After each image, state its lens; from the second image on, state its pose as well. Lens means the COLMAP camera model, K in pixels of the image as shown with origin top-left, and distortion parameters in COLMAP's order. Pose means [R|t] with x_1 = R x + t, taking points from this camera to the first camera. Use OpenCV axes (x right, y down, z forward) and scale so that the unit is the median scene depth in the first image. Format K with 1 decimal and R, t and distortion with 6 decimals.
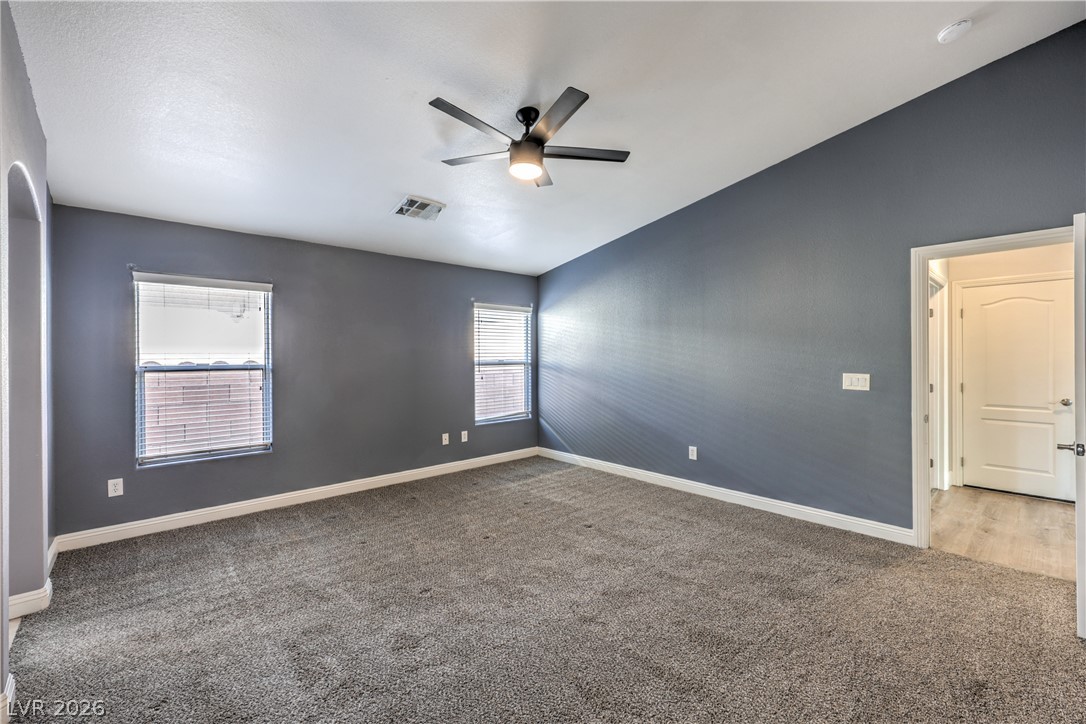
lens RADIAL K [[443.1, 0, 555.7], [0, 443.1, 362.3], [0, 0, 1]] dist [-0.000331, -0.000061]
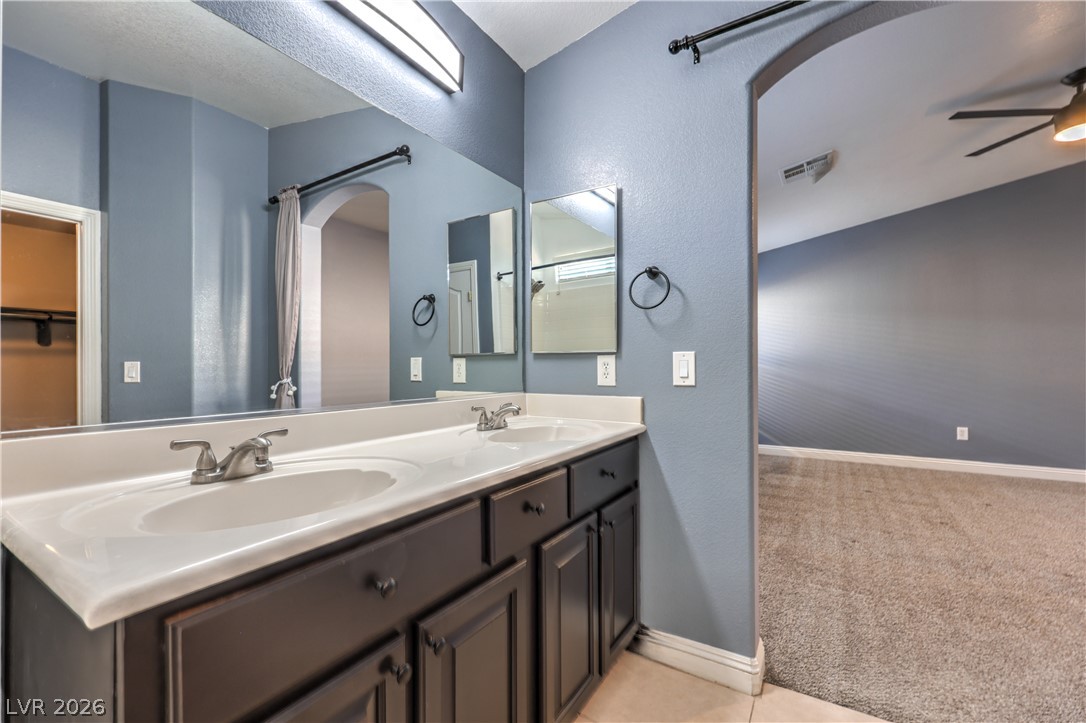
lens RADIAL K [[452.6, 0, 550.5], [0, 452.6, 363.3], [0, 0, 1]] dist [0.001069, 0.000112]
pose [[0.966439, -0.001240, 0.256892, -0.917187], [0.006110, 0.999816, -0.018160, 0.053382], [-0.256822, 0.019120, 0.966269, 0.219765]]
